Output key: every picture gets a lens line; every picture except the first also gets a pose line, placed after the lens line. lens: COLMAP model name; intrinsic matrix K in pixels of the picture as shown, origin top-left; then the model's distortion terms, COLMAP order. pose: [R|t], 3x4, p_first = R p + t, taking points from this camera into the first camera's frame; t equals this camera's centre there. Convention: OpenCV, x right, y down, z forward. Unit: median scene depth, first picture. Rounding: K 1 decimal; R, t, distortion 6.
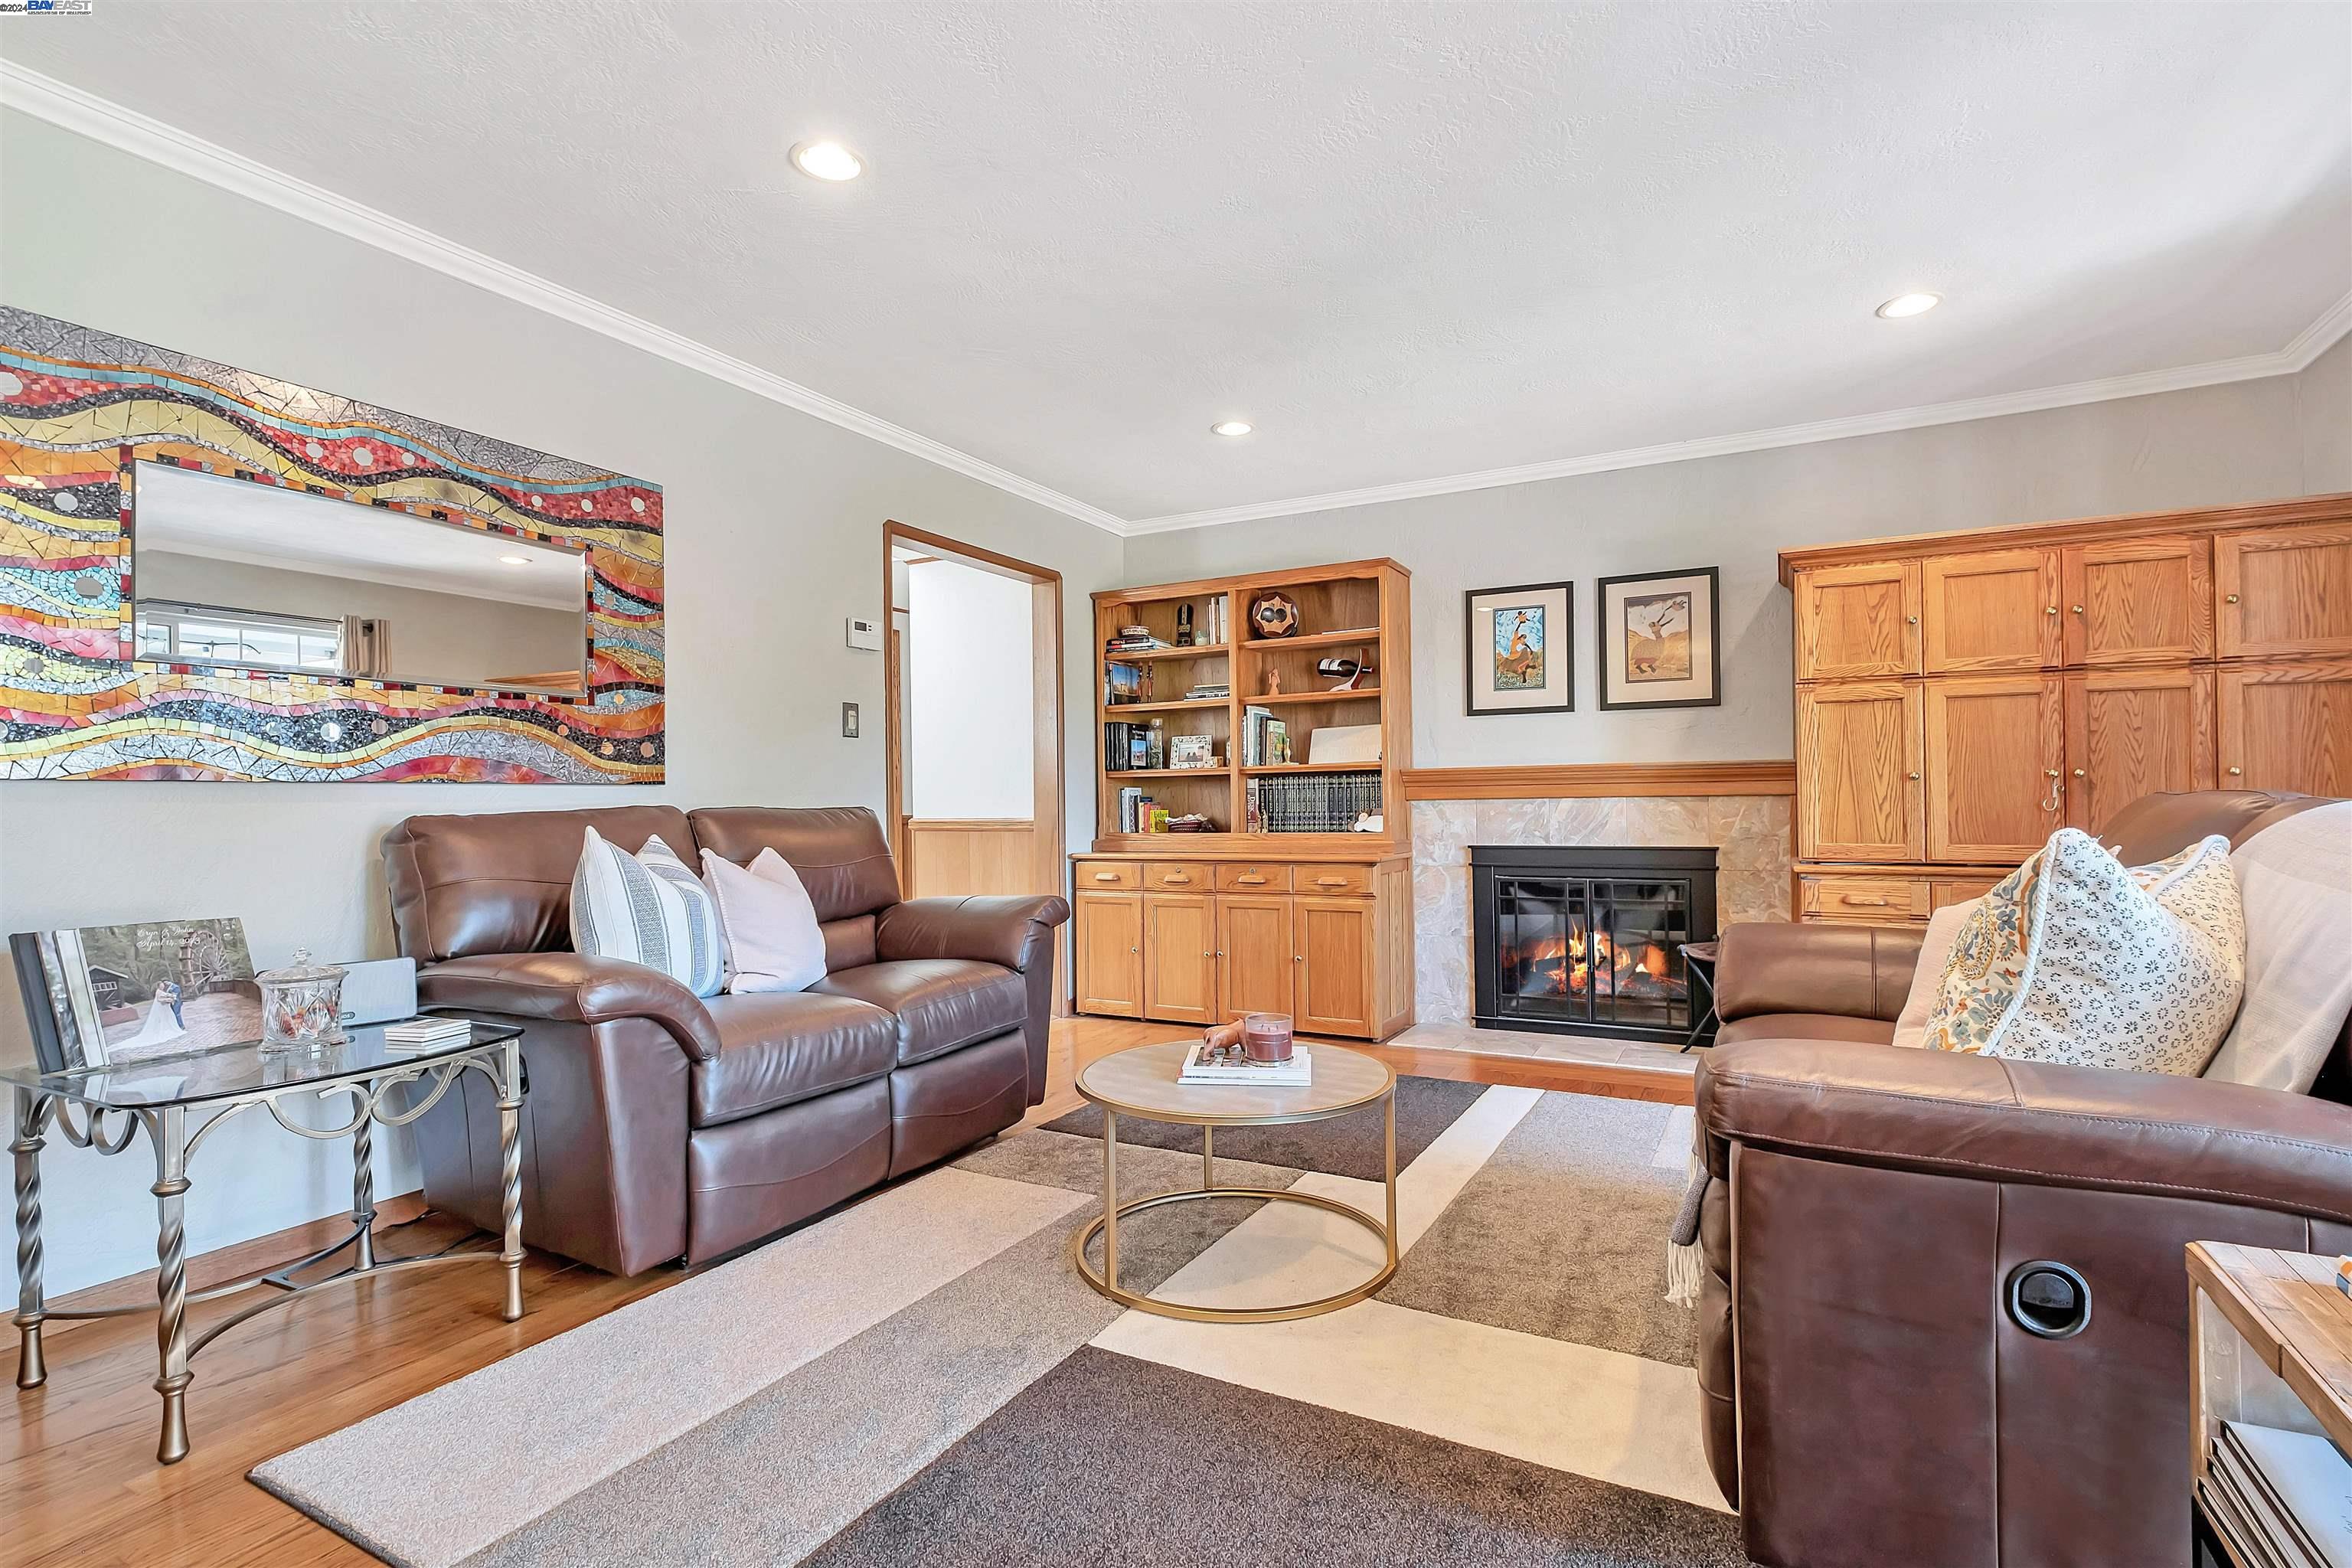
lens RADIAL K [[1090.3, 0, 1186.5], [0, 1090.3, 788.4], [0, 0, 1]] dist [0.010787, -0.007902]
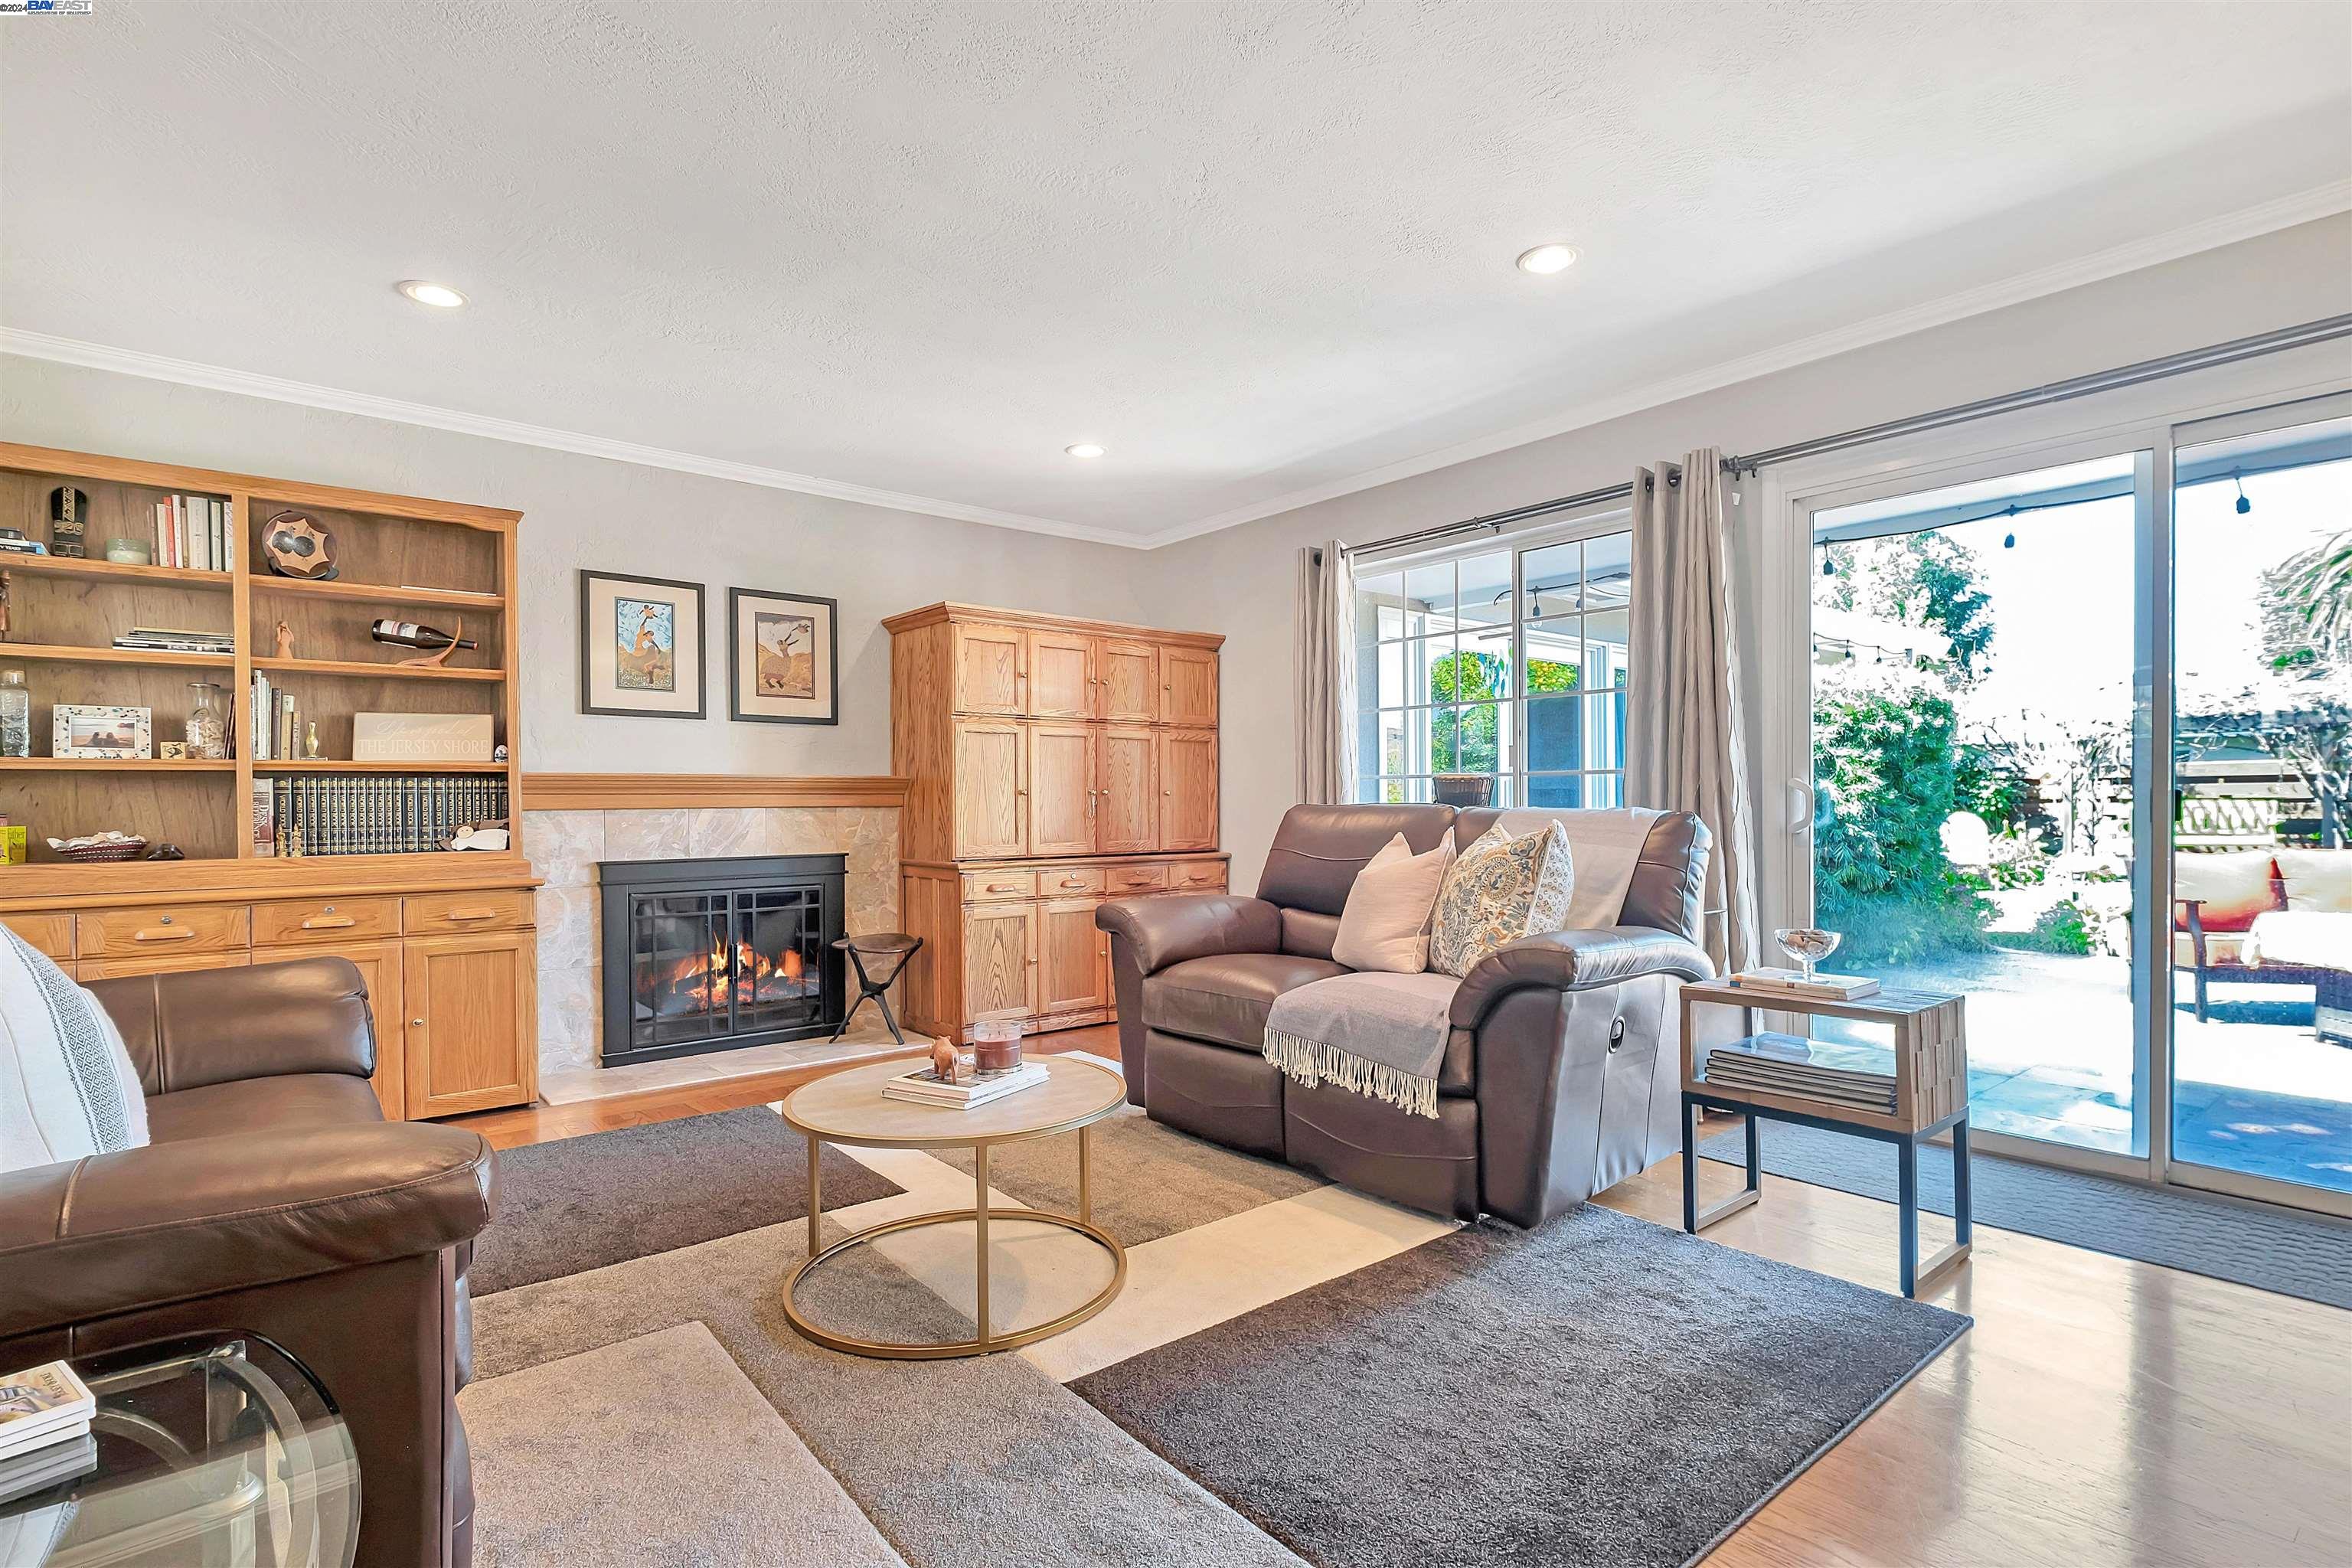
lens RADIAL K [[1145.6, 0, 1134.4], [0, 1145.6, 809.1], [0, 0, 1]] dist [0.003819, -0.000105]
pose [[0.405772, 0.005150, 0.913960, -0.419243], [-0.008564, 0.999962, -0.001832, 0.007877], [-0.913934, -0.007084, 0.405801, 0.238017]]
